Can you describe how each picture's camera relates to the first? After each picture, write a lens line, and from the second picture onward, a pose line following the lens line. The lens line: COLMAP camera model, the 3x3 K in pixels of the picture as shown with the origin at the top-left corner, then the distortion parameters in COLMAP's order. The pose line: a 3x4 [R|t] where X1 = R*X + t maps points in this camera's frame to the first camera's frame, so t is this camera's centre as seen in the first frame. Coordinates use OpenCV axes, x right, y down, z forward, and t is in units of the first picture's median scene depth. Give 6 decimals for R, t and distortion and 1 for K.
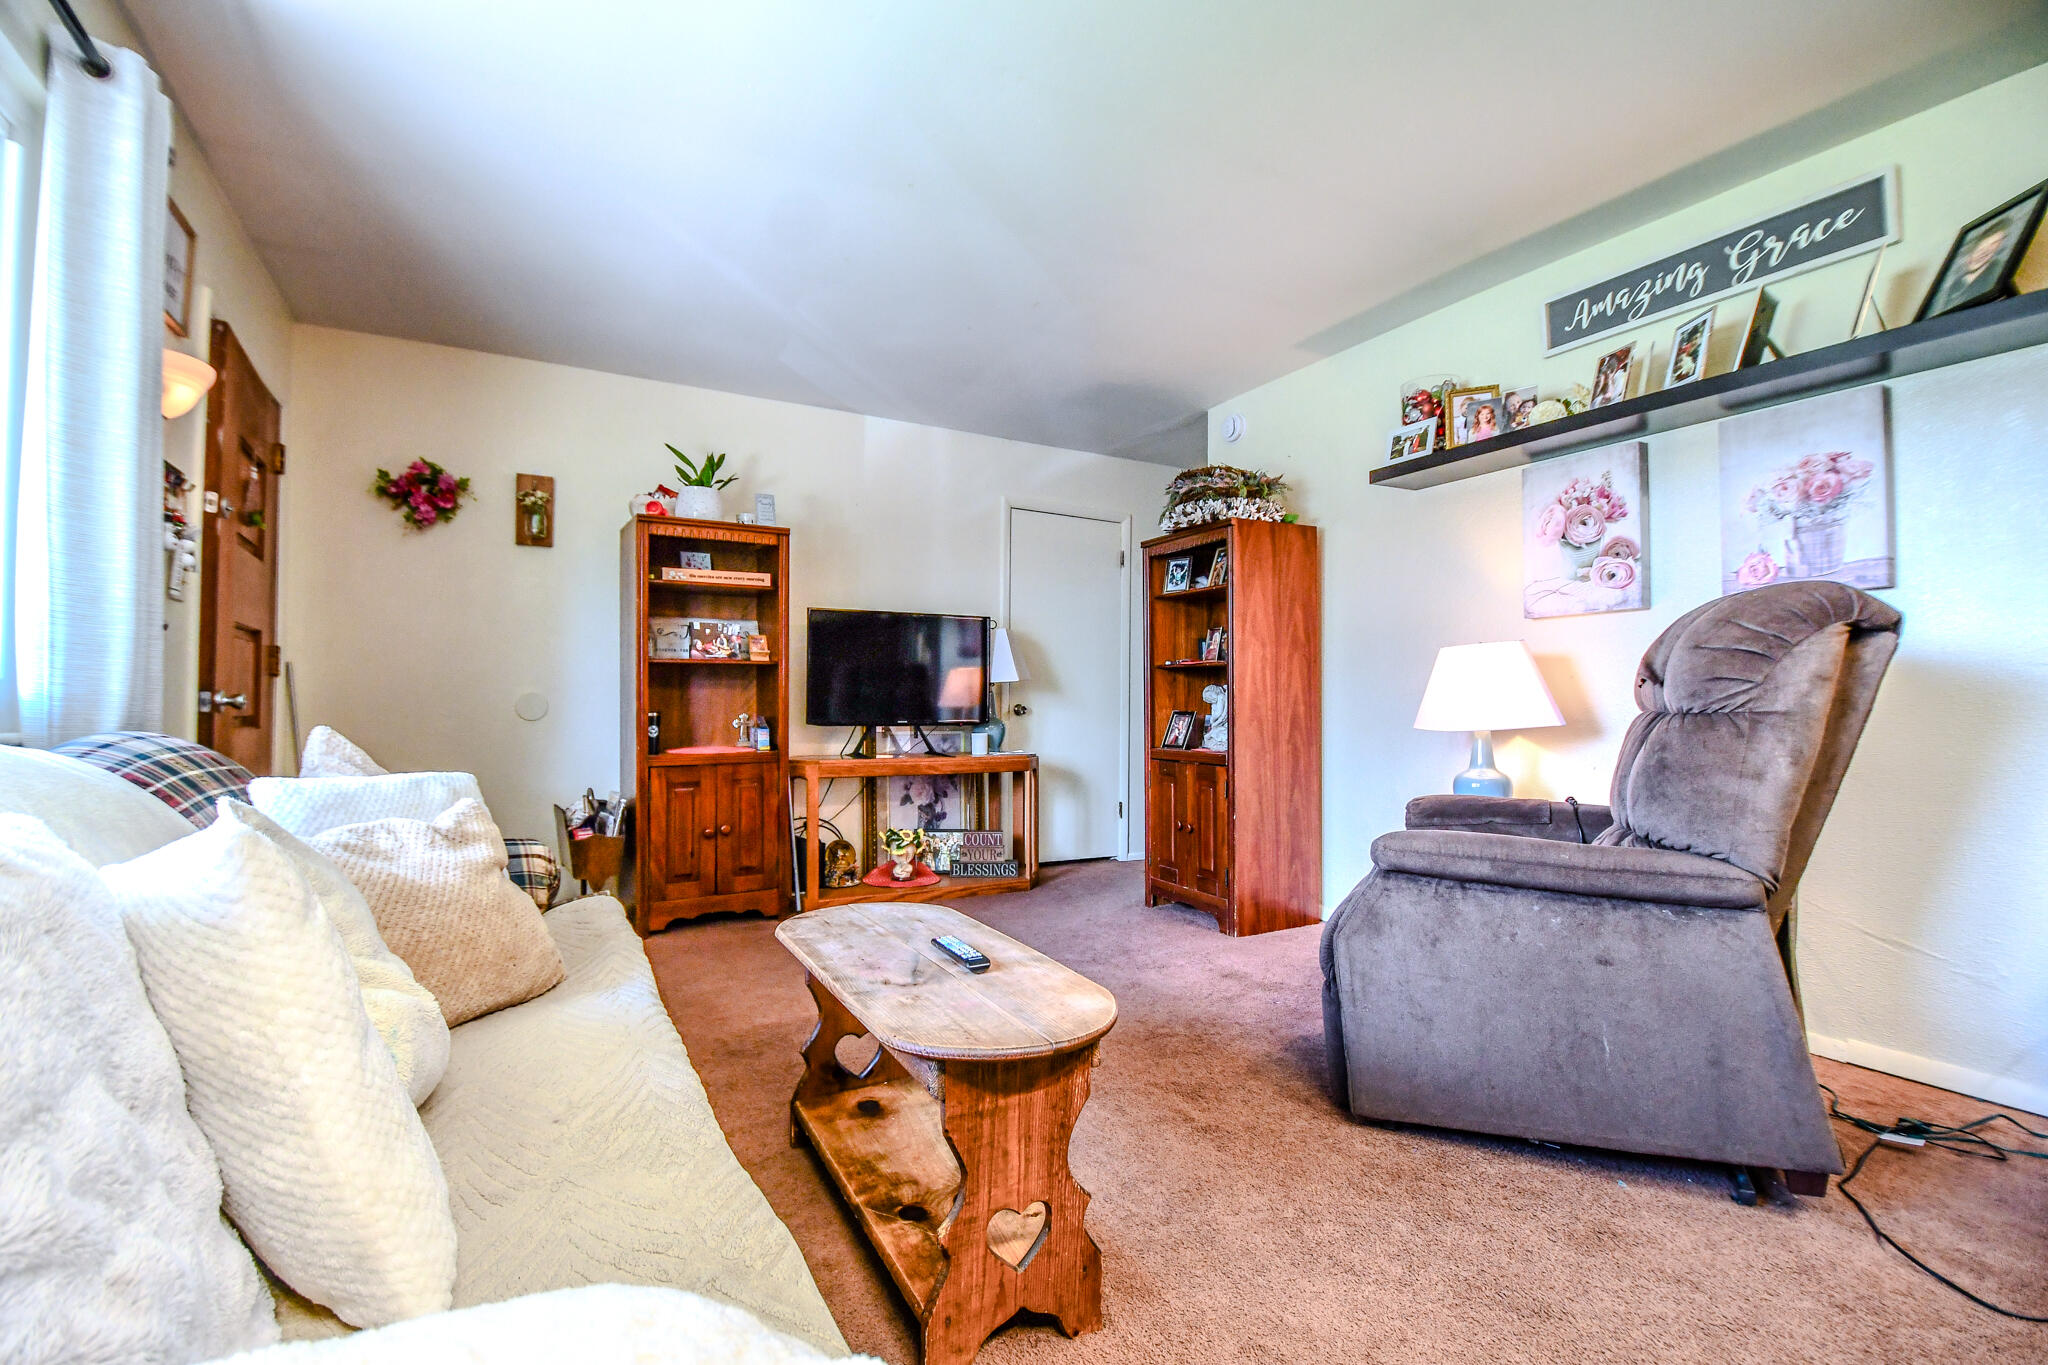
lens RADIAL K [[879.2, 0, 995.3], [0, 879.2, 694.9], [0, 0, 1]] dist [0.024663, -0.025077]
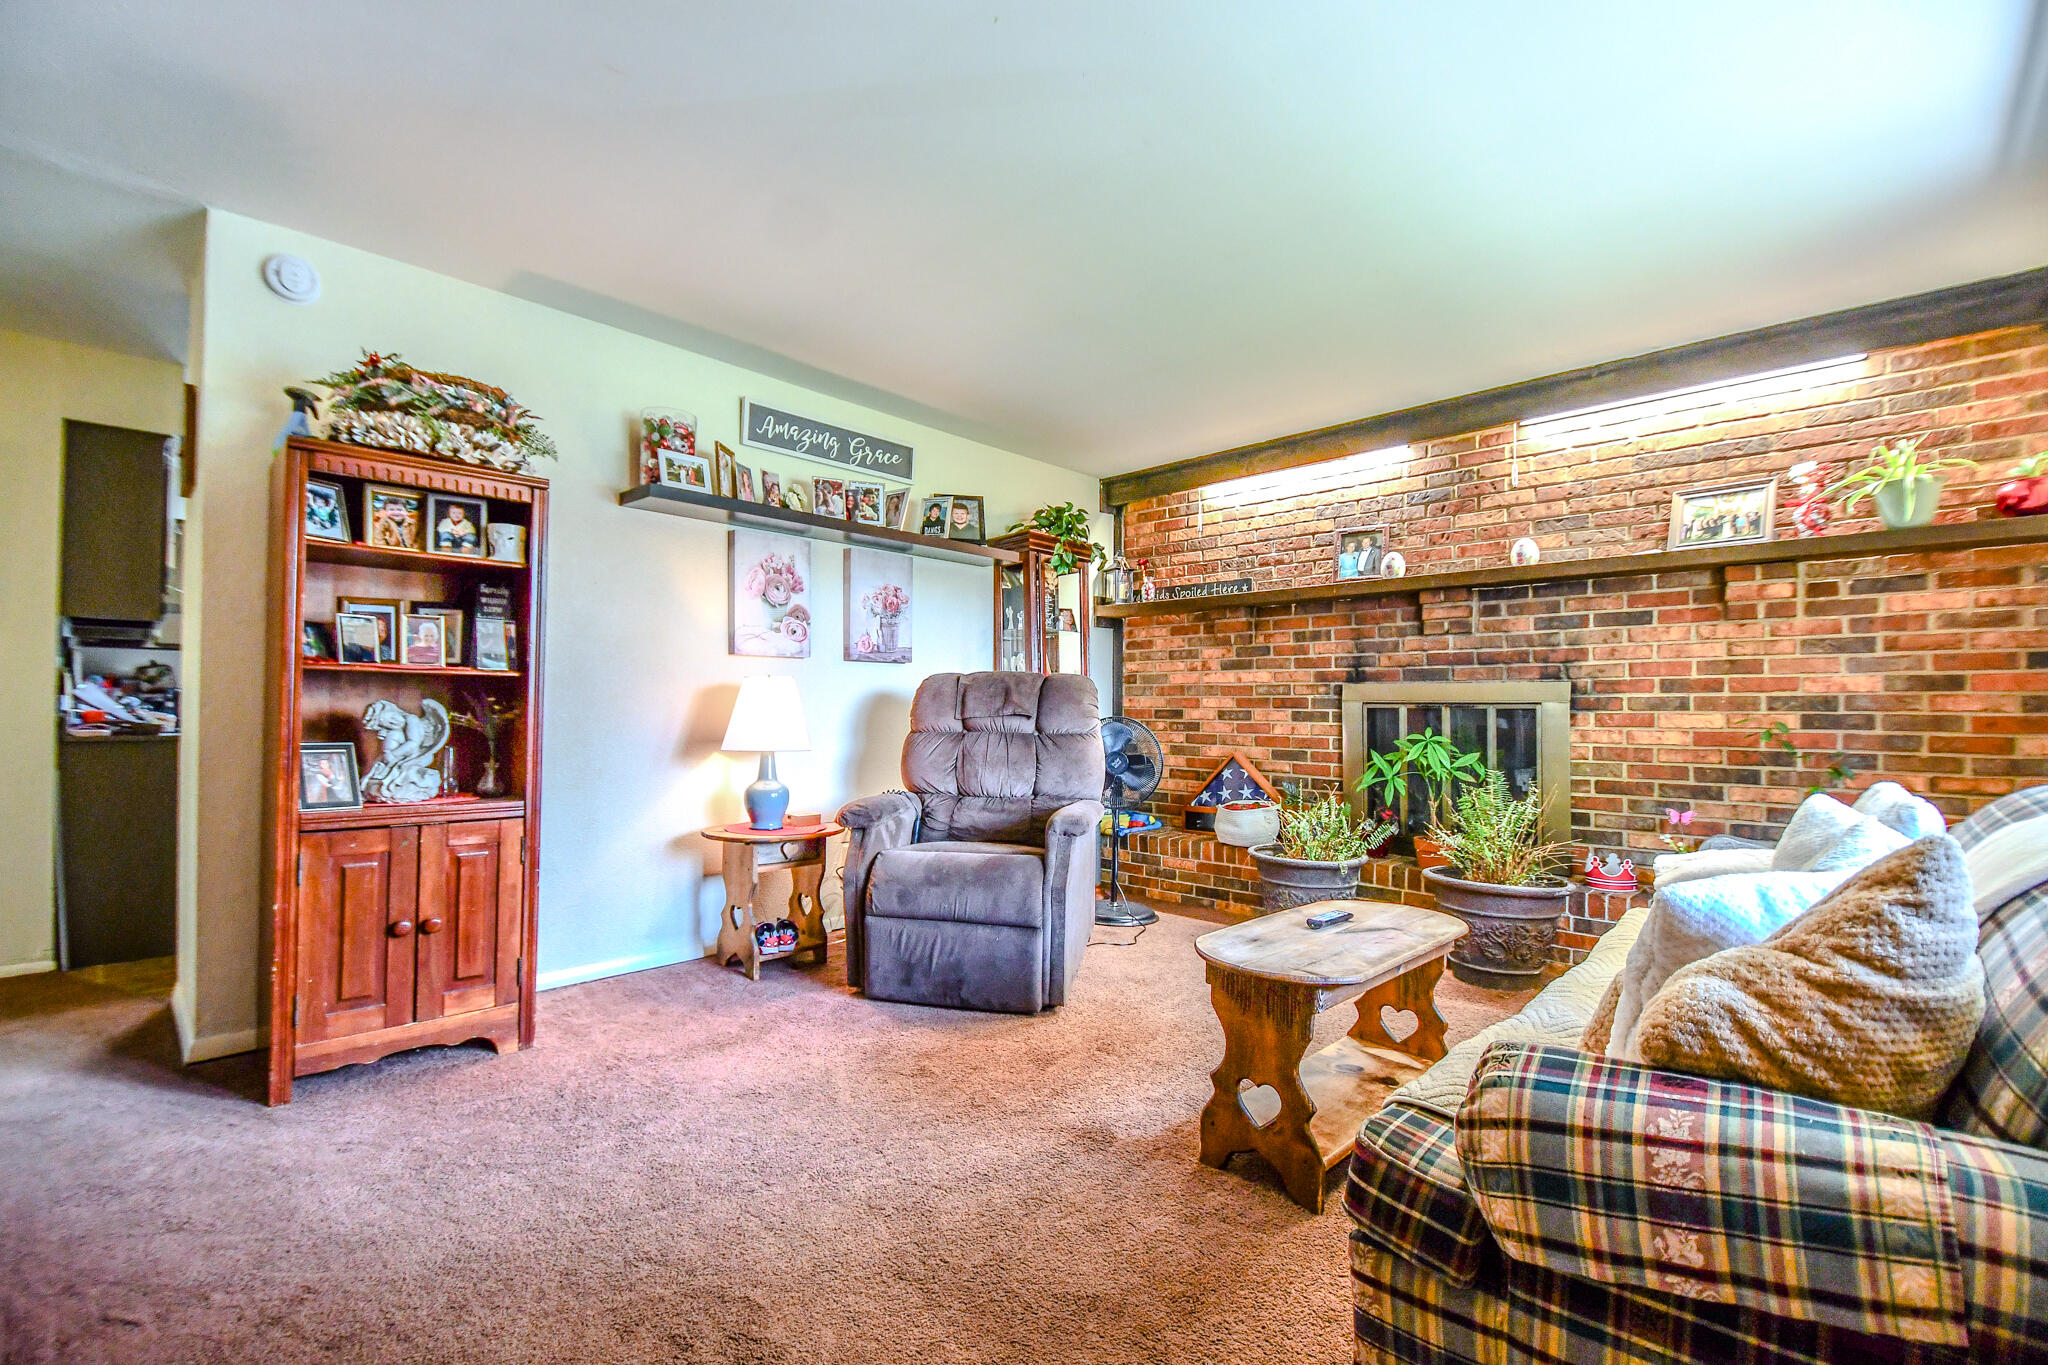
lens RADIAL K [[879.2, 0, 995.3], [0, 879.2, 694.9], [0, 0, 1]] dist [0.024663, -0.025077]
pose [[-0.280743, 0.012073, 0.959707, -0.572937], [-0.019216, 0.999650, -0.018197, -0.014443], [-0.959591, -0.023551, -0.280412, 0.878672]]
